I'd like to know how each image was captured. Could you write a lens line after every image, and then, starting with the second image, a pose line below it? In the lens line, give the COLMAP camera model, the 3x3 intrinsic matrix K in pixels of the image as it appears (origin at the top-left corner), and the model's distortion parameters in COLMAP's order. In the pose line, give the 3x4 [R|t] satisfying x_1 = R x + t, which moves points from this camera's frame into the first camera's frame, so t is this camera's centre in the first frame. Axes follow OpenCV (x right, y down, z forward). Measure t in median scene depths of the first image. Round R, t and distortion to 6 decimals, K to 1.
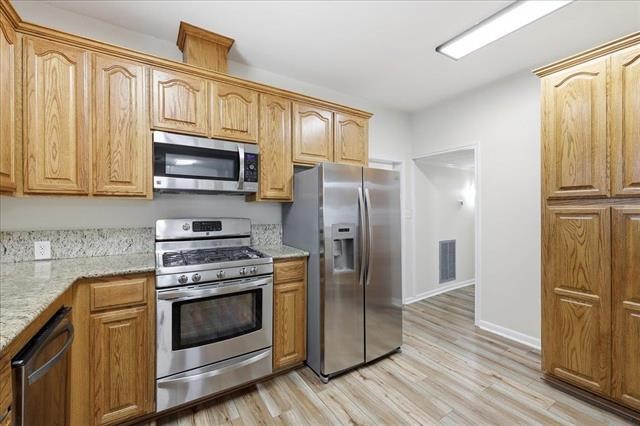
lens RADIAL K [[262.3, 0, 316.5], [0, 262.3, 212.3], [0, 0, 1]] dist [0.005940, -0.001099]
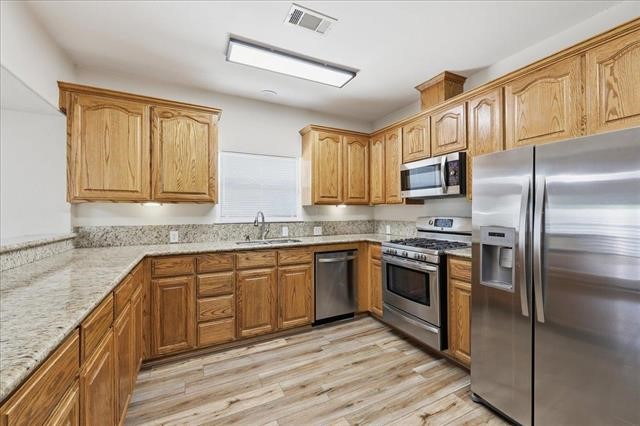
lens RADIAL K [[262.3, 0, 317.7], [0, 262.3, 210.2], [0, 0, 1]] dist [0.005940, -0.001099]
pose [[-0.092555, -0.005386, -0.995693, 1.037007], [-0.001529, 0.999985, -0.005267, -0.002268], [0.995706, 0.001035, -0.092562, 0.569969]]
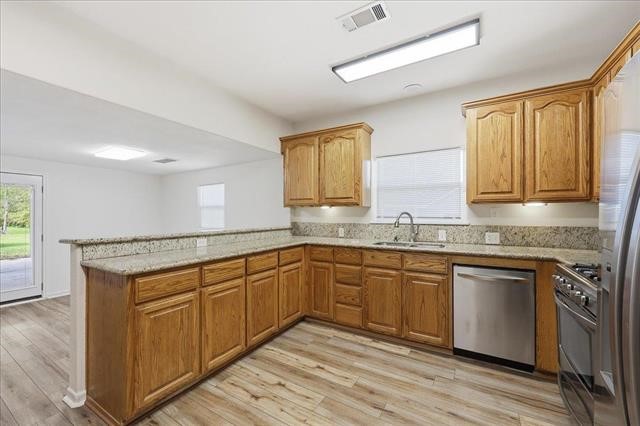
lens RADIAL K [[262.3, 0, 318.4], [0, 262.3, 211.8], [0, 0, 1]] dist [0.005940, -0.001099]
pose [[-0.891913, 0.001440, -0.452204, 0.644948], [0.001962, 0.999998, -0.000684, -0.007105], [0.452202, -0.001498, -0.891914, 1.228311]]
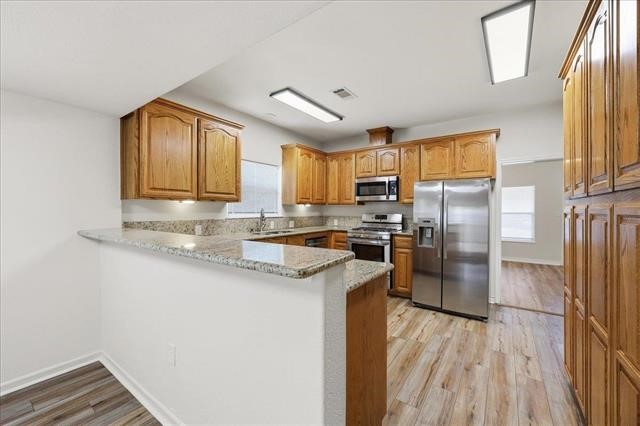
lens RADIAL K [[262.3, 0, 319.1], [0, 262.3, 209.5], [0, 0, 1]] dist [0.005940, -0.001099]
pose [[0.382258, 0.002819, -0.924051, 1.494569], [-0.010878, 0.999940, -0.001449, 0.000566], [0.923992, 0.010606, 0.382266, -0.289003]]
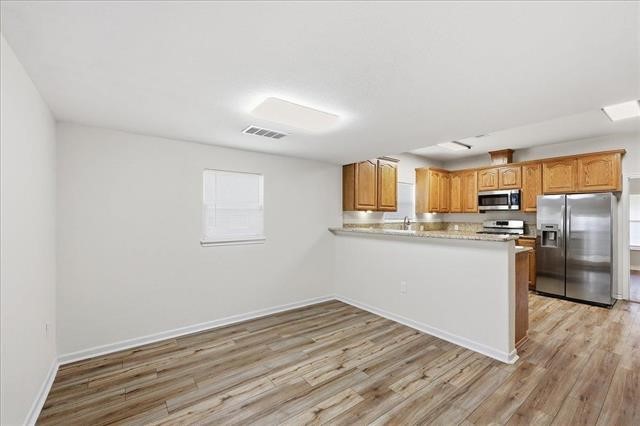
lens RADIAL K [[262.3, 0, 321.2], [0, 262.3, 214.5], [0, 0, 1]] dist [0.005940, -0.001099]
pose [[0.089853, -0.003343, -0.995949, 2.200840], [-0.013036, 0.999905, -0.004532, 0.003747], [0.995870, 0.013390, 0.089801, -1.089268]]
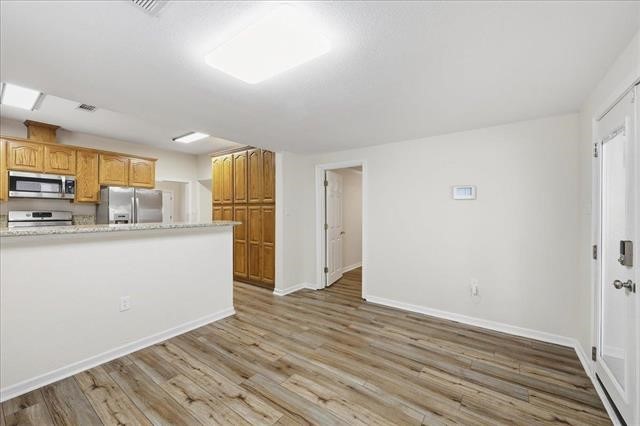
lens RADIAL K [[262.3, 0, 316.7], [0, 262.3, 211.2], [0, 0, 1]] dist [0.005940, -0.001099]
pose [[0.932344, 0.007169, 0.361502, 0.919979], [-0.003068, 0.999924, -0.011918, 0.048484], [-0.361560, 0.010002, 0.932295, -1.859446]]
